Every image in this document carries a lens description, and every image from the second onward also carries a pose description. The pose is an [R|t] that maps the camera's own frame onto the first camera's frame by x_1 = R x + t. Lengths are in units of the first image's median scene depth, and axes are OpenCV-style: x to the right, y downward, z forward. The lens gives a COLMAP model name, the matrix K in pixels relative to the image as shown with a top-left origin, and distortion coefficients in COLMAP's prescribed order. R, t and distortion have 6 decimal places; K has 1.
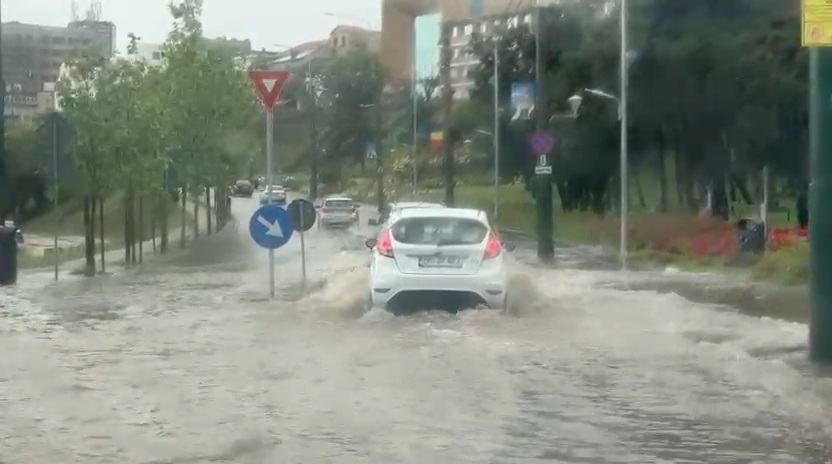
lens RADIAL K [[1191.5, 0, 416.0], [0, 1191.5, 232.0], [0, 0, 1]] dist [0.017704, 0.012909]
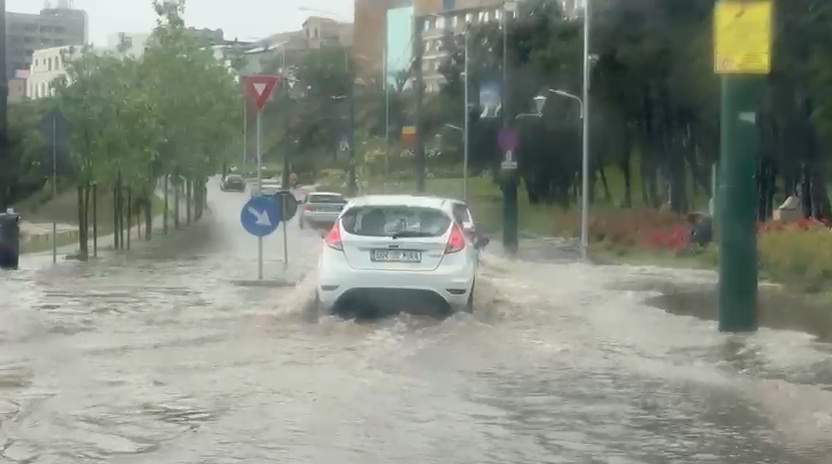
lens RADIAL K [[1441.9, 0, 416.0], [0, 1441.9, 232.0], [0, 0, 1]] dist [-0.011552, -0.000275]
pose [[0.999512, 0.009985, 0.029610, -0.011420], [-0.010166, 0.999931, 0.005957, 0.000379], [-0.029549, -0.006255, 0.999544, -0.236561]]
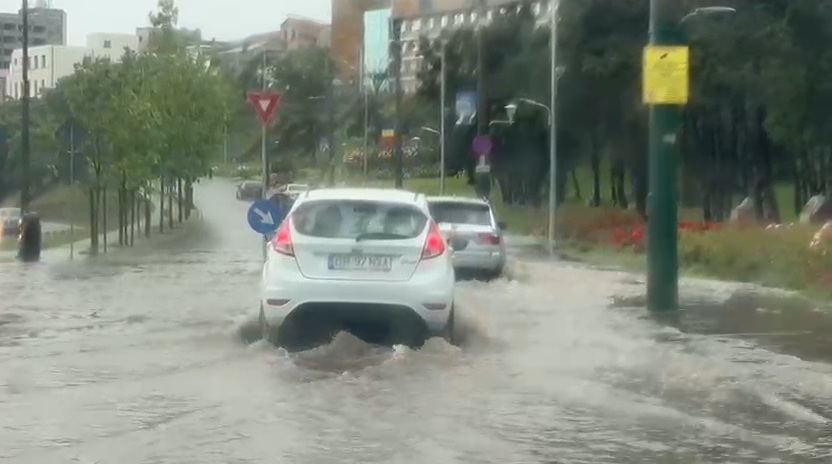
lens RADIAL K [[2118.5, 0, 416.0], [0, 2118.5, 232.0], [0, 0, 1]] dist [0.008882, -0.040180]
pose [[0.998291, 0.011177, 0.057362, -0.062353], [-0.011484, 0.999921, 0.005017, -0.000455], [-0.057302, -0.005667, 0.998341, -0.872455]]
